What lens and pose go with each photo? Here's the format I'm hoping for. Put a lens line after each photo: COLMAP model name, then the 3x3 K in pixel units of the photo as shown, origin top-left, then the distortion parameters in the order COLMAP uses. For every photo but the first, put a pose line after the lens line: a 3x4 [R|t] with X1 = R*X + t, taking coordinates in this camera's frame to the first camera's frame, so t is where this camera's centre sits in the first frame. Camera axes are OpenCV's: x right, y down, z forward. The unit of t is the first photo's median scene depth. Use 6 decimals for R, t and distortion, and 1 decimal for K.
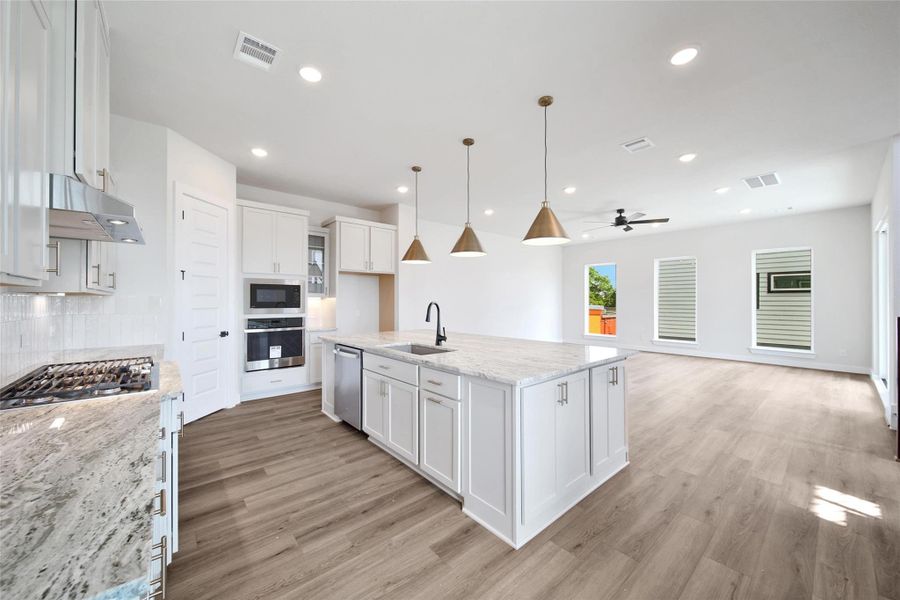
lens RADIAL K [[330.3, 0, 432.5], [0, 330.3, 300.4], [0, 0, 1]] dist [-0.000642, -0.000941]
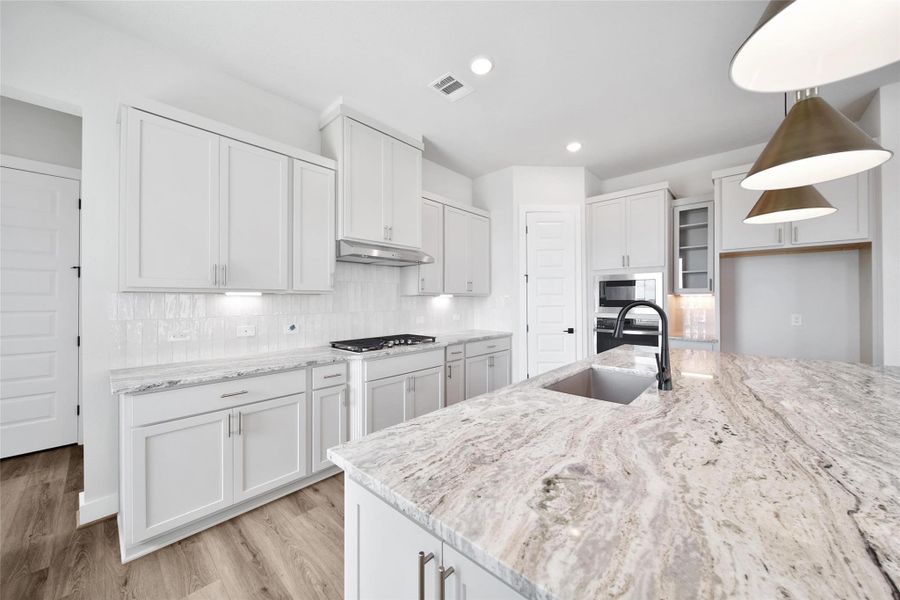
lens RADIAL K [[330.3, 0, 453.1], [0, 330.3, 299.9], [0, 0, 1]] dist [-0.000642, -0.000941]
pose [[0.185936, -0.004829, -0.982550, 0.287657], [0.006594, 0.999972, -0.003666, 0.004049], [0.982540, -0.005798, 0.185962, 0.367319]]
